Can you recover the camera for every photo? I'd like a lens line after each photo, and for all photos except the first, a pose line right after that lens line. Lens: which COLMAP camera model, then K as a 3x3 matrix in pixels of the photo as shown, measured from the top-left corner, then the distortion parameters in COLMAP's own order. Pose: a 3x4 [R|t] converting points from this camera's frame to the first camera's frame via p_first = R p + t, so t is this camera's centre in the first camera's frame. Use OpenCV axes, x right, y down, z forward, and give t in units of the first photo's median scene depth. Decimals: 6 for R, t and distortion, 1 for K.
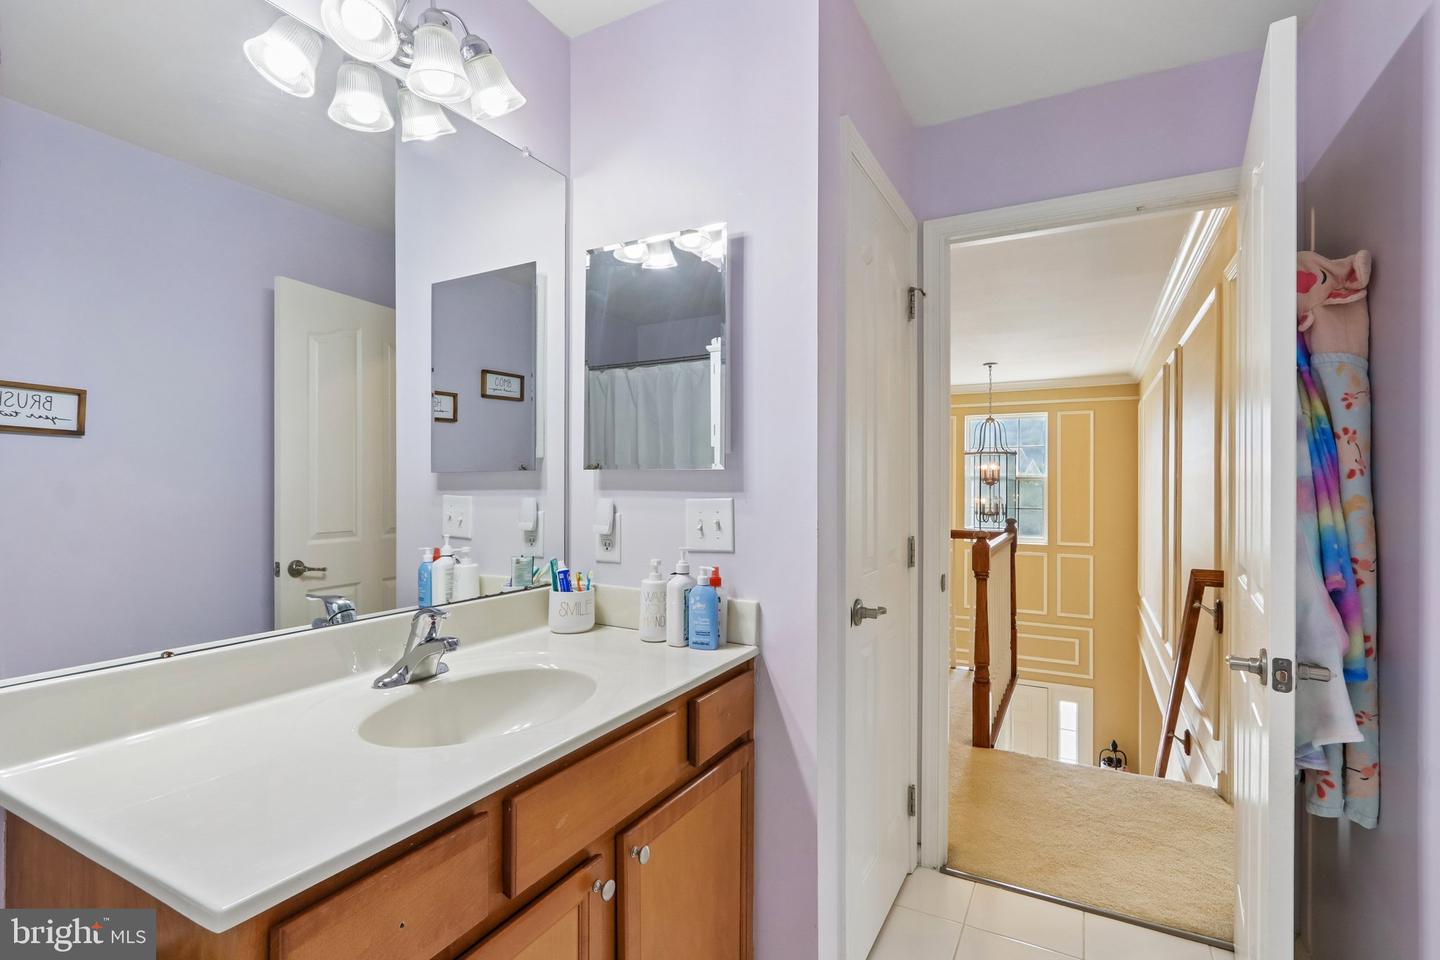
lens RADIAL K [[668.8, 0, 722.4], [0, 668.8, 486.4], [0, 0, 1]] dist [-0.012368, -0.001531]
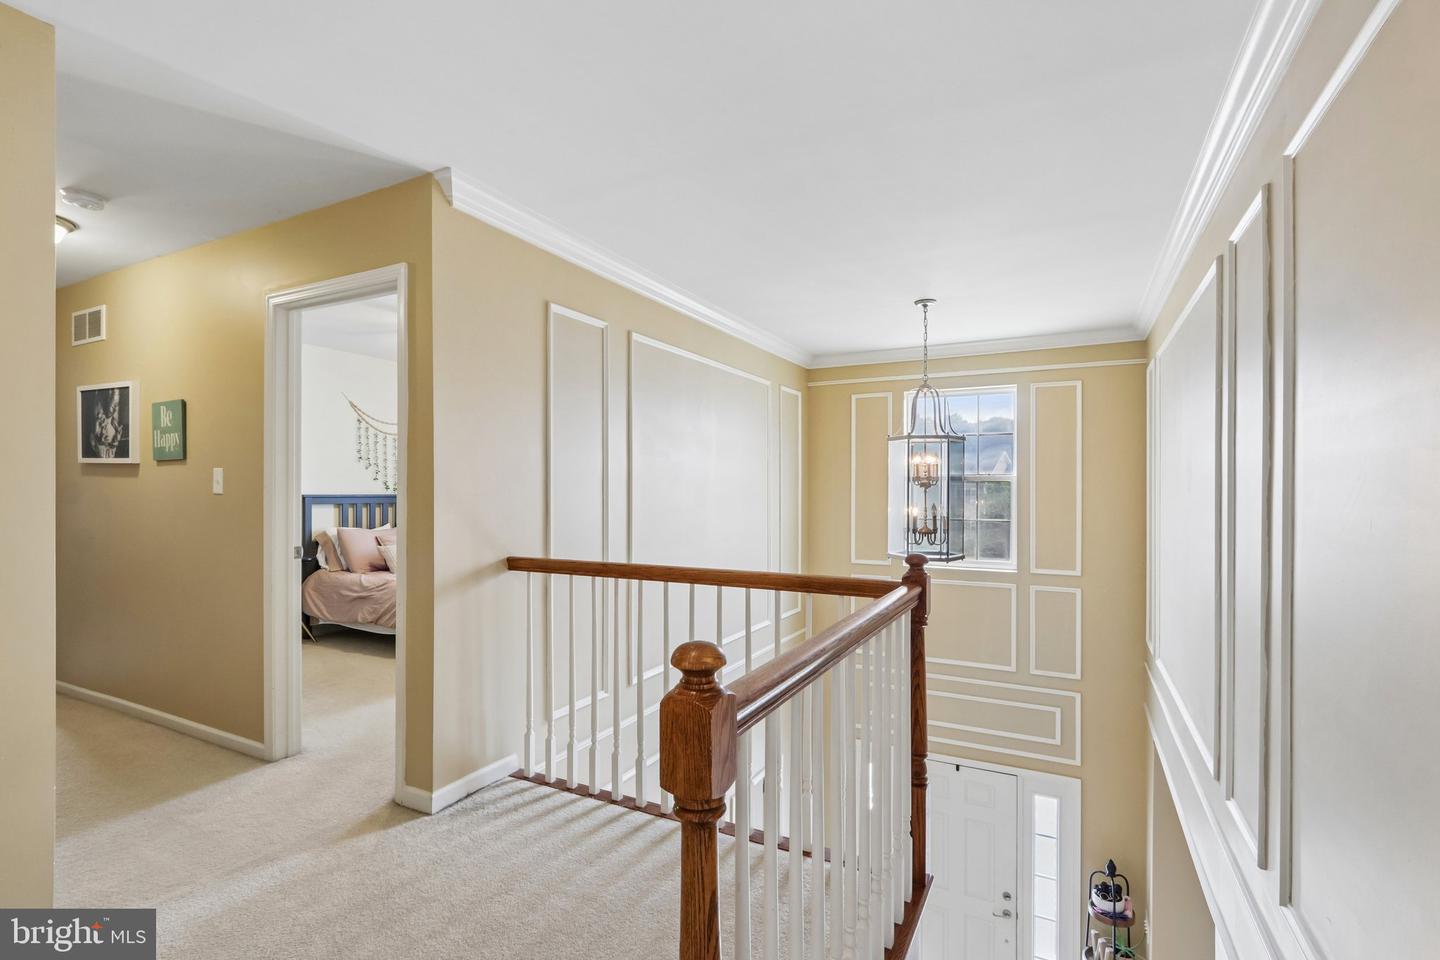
lens RADIAL K [[668.8, 0, 724.9], [0, 668.8, 491.5], [0, 0, 1]] dist [-0.012368, -0.001531]
pose [[0.999771, -0.001052, 0.021364, 0.188066], [0.001059, 0.999999, -0.000325, 0.001861], [-0.021363, 0.000348, 0.999772, 0.345143]]
